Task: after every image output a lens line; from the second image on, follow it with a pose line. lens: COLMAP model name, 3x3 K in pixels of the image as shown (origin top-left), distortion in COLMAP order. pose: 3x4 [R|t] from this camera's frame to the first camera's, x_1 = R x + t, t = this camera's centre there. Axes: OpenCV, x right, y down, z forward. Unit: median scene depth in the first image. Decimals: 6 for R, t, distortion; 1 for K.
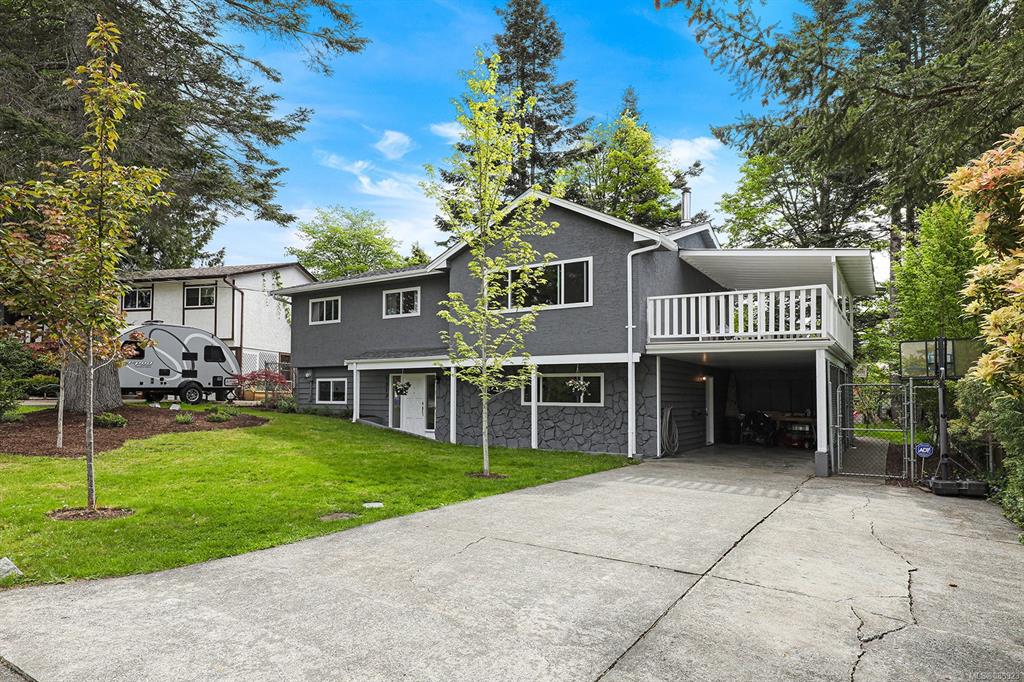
lens RADIAL K [[555.2, 0, 517.1], [0, 555.2, 342.7], [0, 0, 1]] dist [-0.001114, -0.000433]
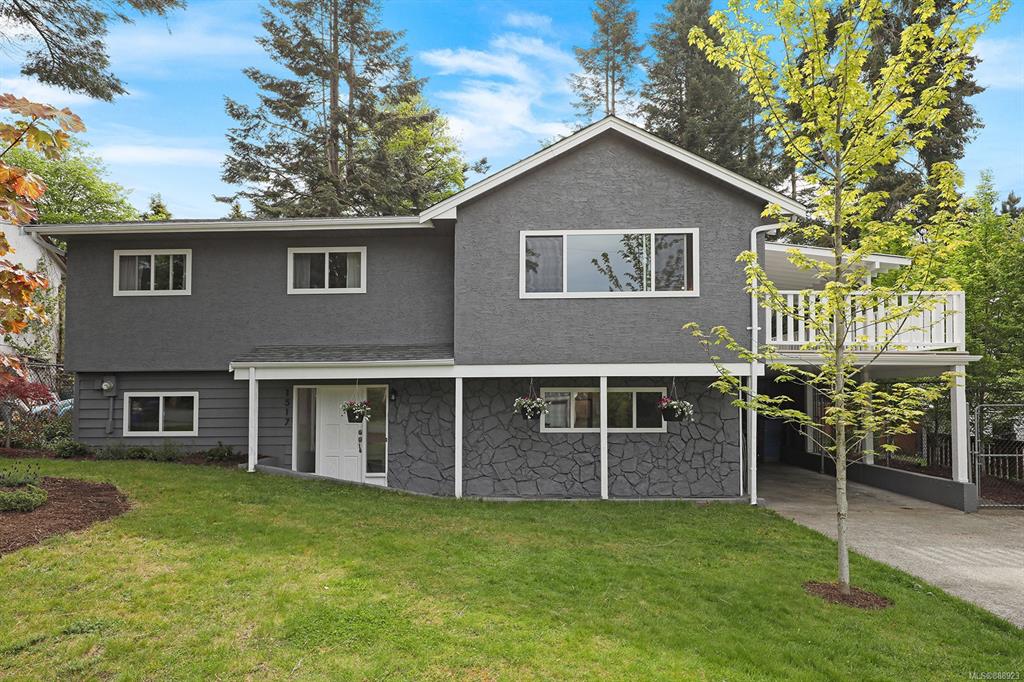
lens RADIAL K [[555.4, 0, 512.3], [0, 555.4, 352.3], [0, 0, 1]] dist [0.016008, 0.000259]
pose [[0.886358, 0.024287, 0.462363, -0.319042], [-0.035243, 0.999265, 0.015071, 0.002541], [-0.461657, -0.029653, 0.886562, 0.364841]]
